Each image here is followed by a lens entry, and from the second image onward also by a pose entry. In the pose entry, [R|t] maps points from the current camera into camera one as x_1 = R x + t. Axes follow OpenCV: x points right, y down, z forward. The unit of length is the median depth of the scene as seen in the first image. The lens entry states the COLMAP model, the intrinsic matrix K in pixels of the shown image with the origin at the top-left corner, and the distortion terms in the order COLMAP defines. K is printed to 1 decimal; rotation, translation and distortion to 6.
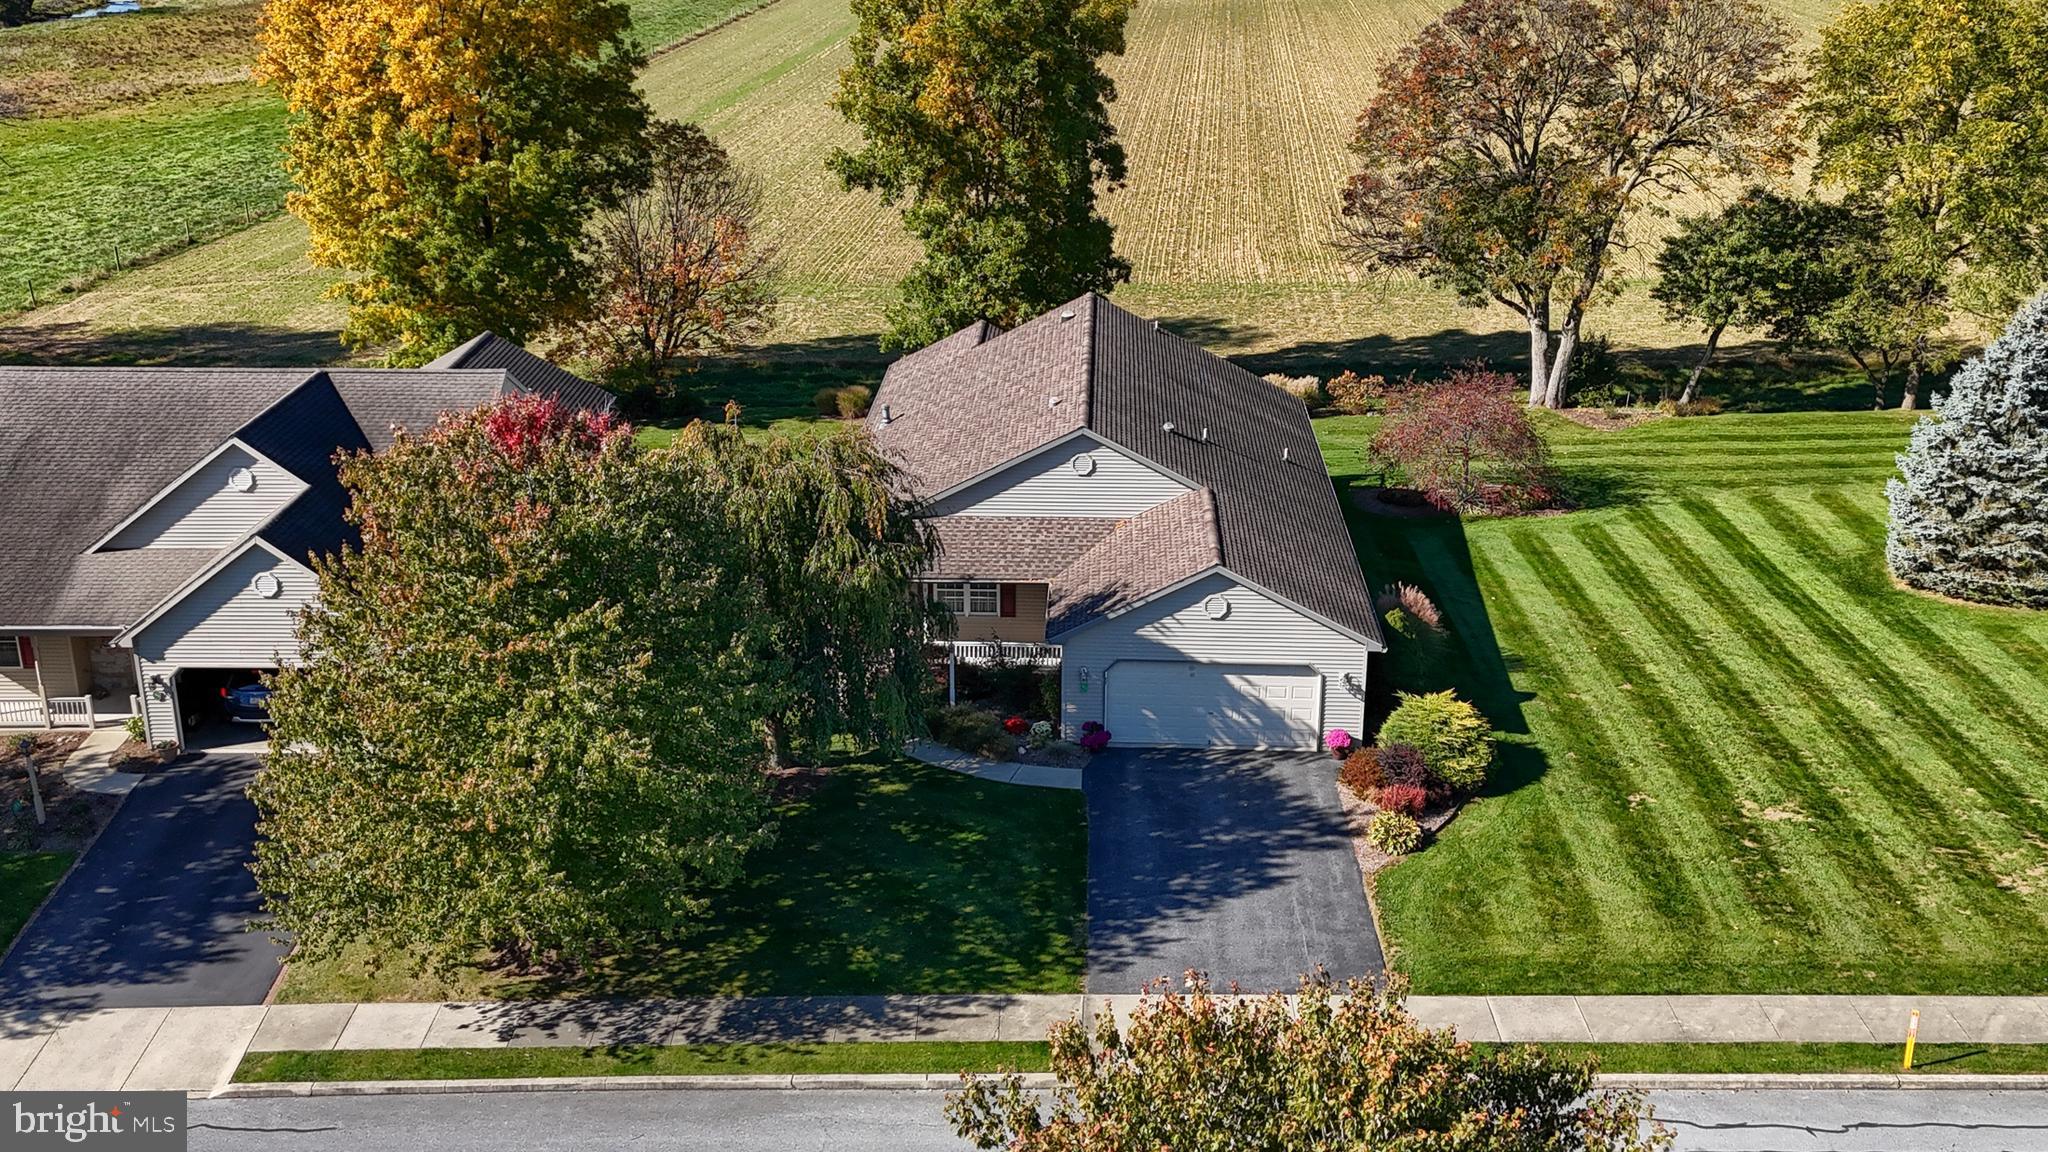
lens RADIAL K [[1872.0, 0, 1033.4], [0, 1872.0, 506.6], [0, 0, 1]] dist [0.019828, -0.012522]
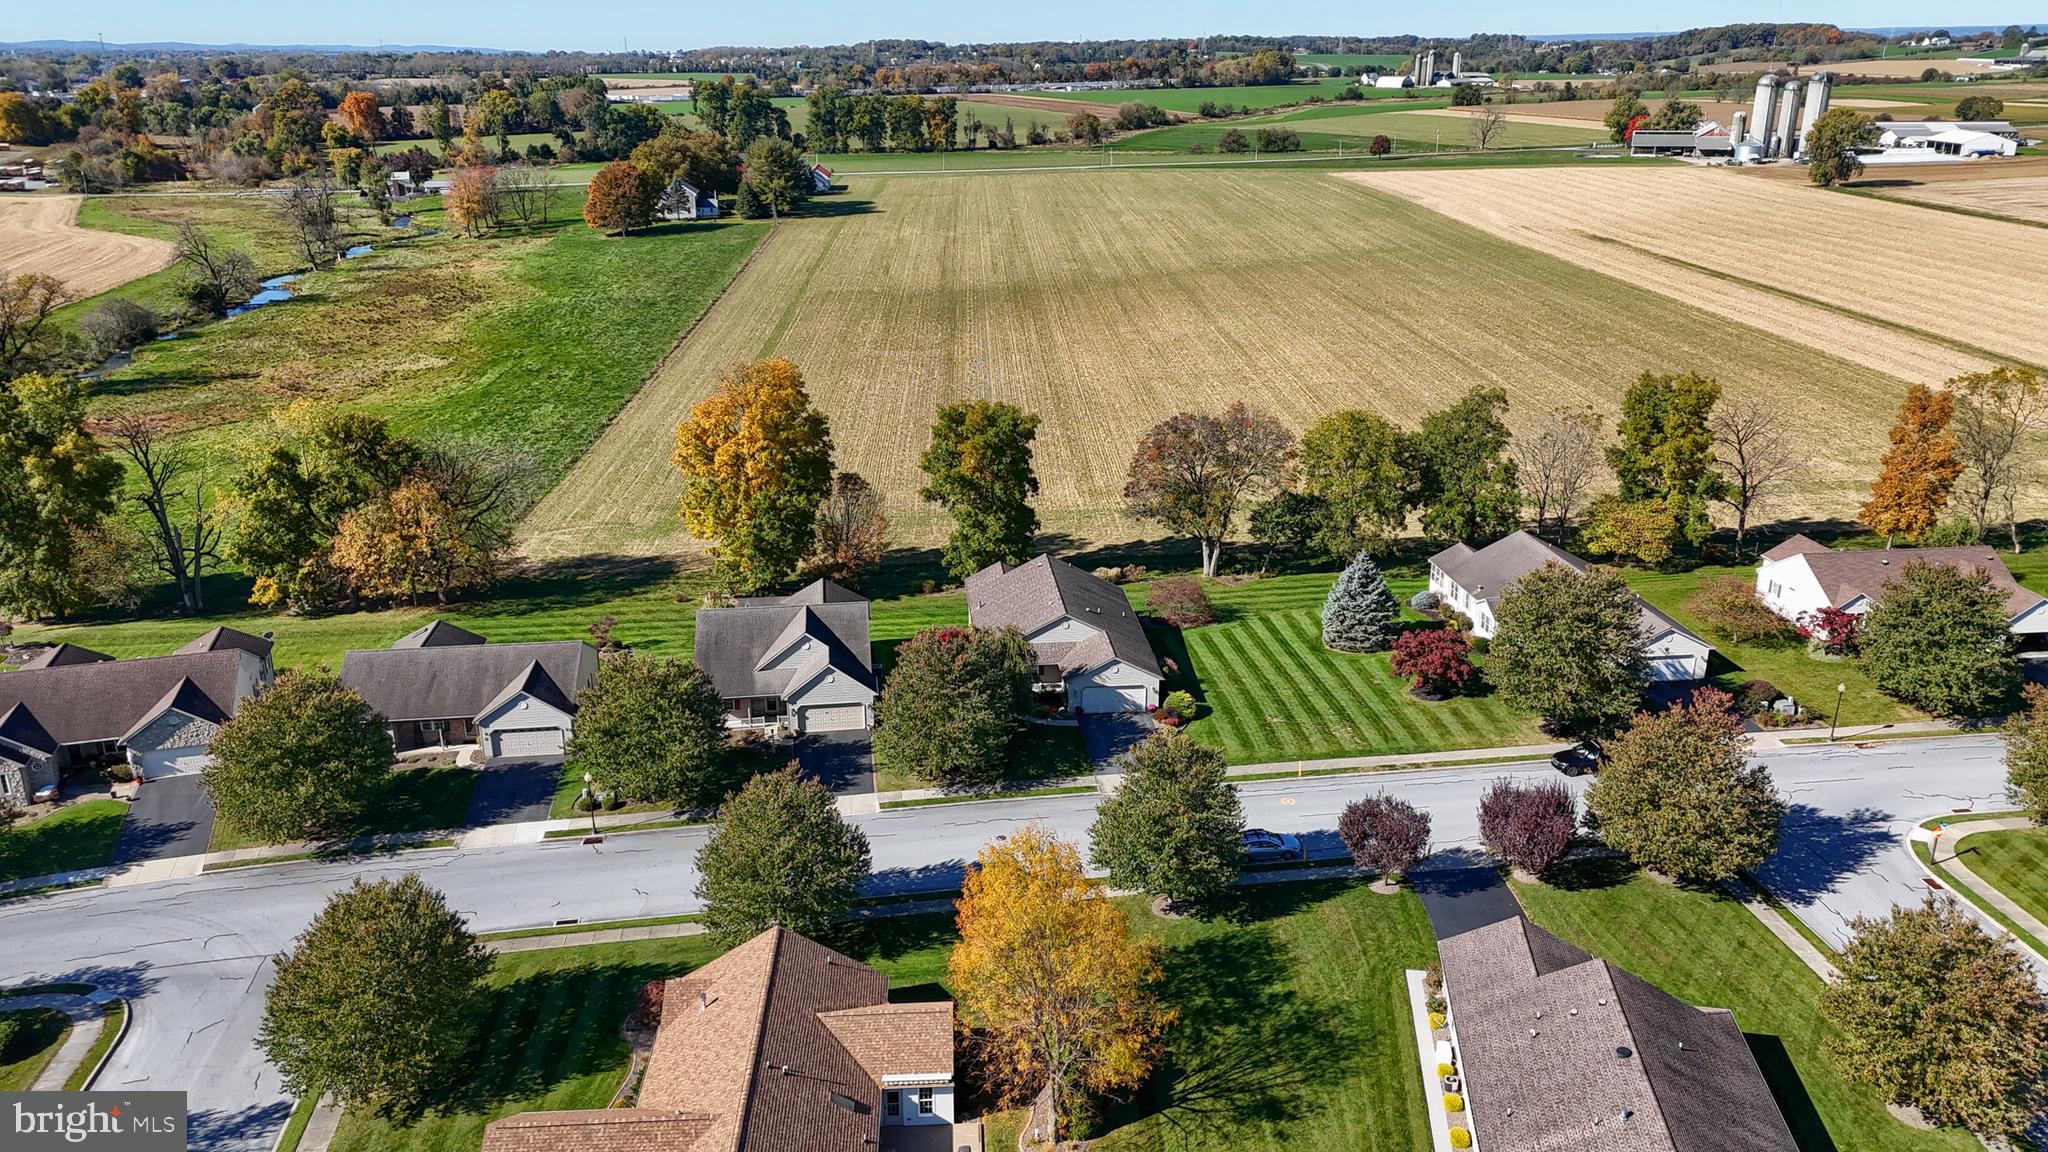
lens RADIAL K [[1524.4, 0, 1024.2], [0, 1524.4, 578.0], [0, 0, 1]] dist [0.005040, -0.001091]
pose [[0.989468, -0.047328, 0.136795, -0.360892], [0.045848, 0.998851, 0.013947, -0.131219], [-0.137298, -0.007528, 0.990501, -1.417080]]
